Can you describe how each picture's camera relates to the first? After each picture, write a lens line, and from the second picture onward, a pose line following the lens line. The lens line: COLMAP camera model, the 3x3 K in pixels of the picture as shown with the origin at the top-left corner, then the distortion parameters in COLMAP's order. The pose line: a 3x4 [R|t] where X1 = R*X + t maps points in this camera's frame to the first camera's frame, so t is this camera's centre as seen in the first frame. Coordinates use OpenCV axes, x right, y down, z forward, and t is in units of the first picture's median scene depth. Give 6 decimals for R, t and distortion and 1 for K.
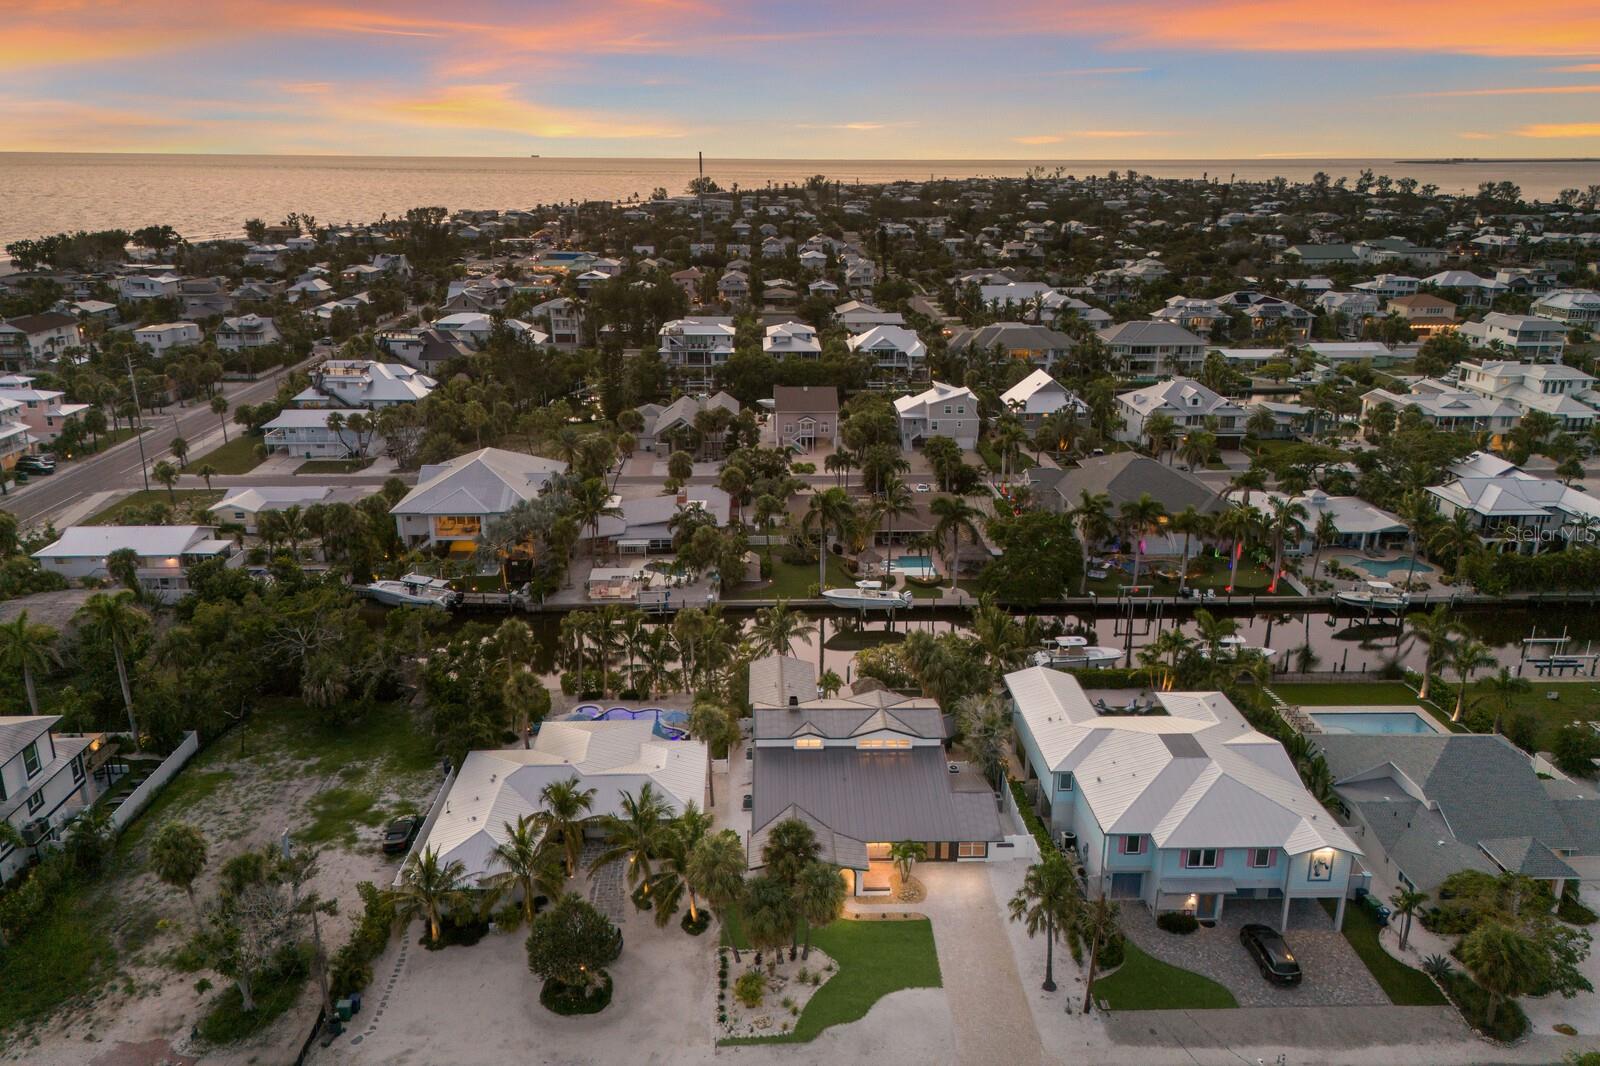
lens RADIAL K [[1170.7, 0, 807.5], [0, 1170.7, 536.1], [0, 0, 1]] dist [0.089266, -0.091594]
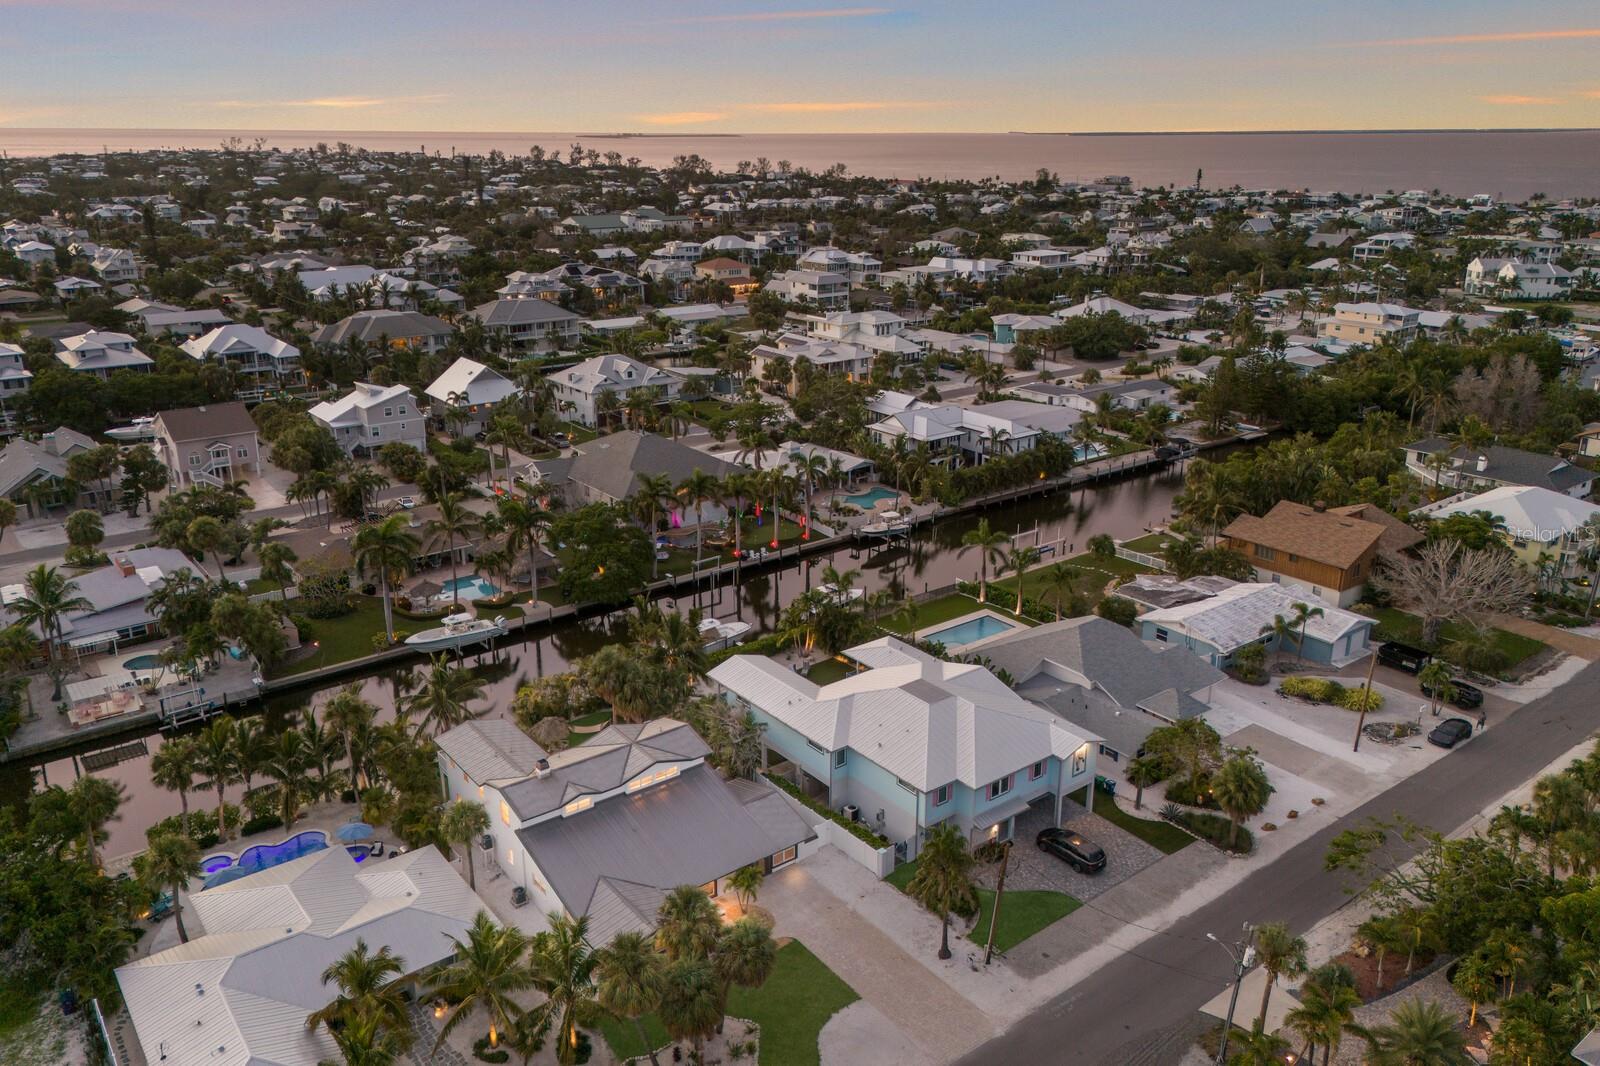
lens RADIAL K [[1170.7, 0, 807.5], [0, 1170.7, 536.1], [0, 0, 1]] dist [0.089266, -0.091594]
pose [[0.812653, -0.191884, 0.550251, -0.154950], [0.180321, 0.980692, 0.075676, -0.029050], [-0.554148, 0.037723, 0.831563, 0.081962]]
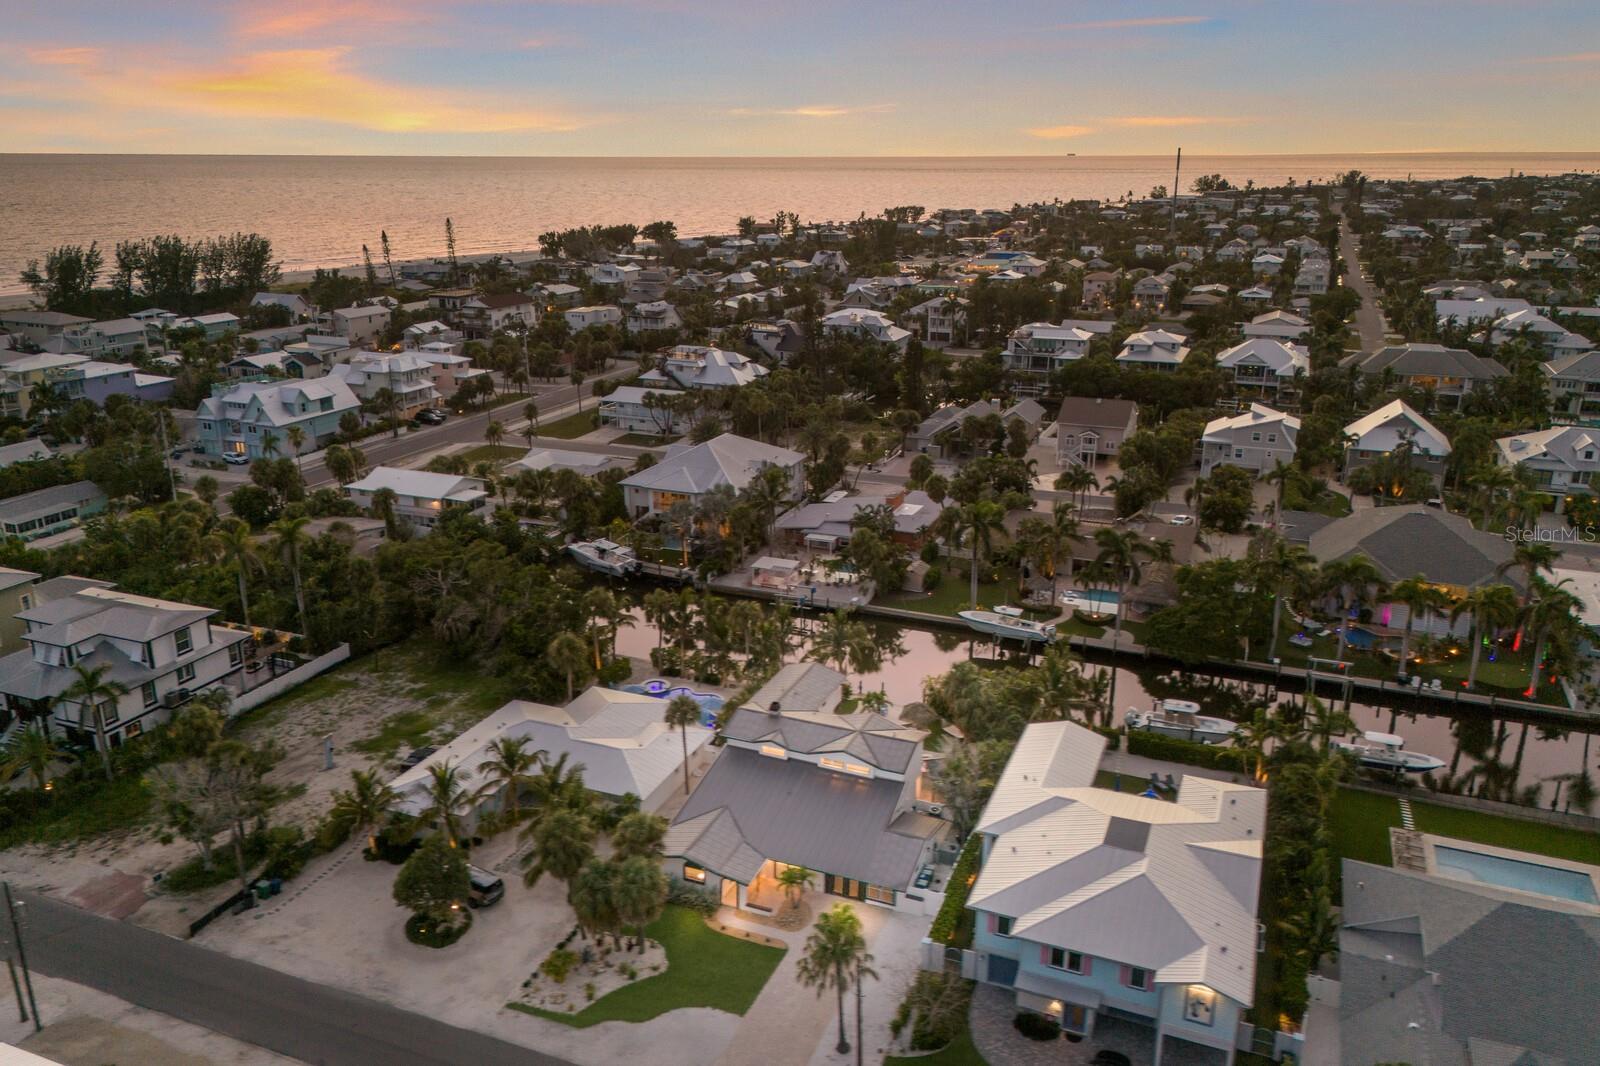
lens RADIAL K [[1184.3, 0, 800.0], [0, 1184.3, 533.0], [0, 0, 1]] dist [0.089585, -0.089590]
pose [[0.909853, 0.121408, -0.396771, 0.199990], [-0.123221, 0.992156, 0.021026, -0.014563], [0.396212, 0.029760, 0.917677, 0.044978]]
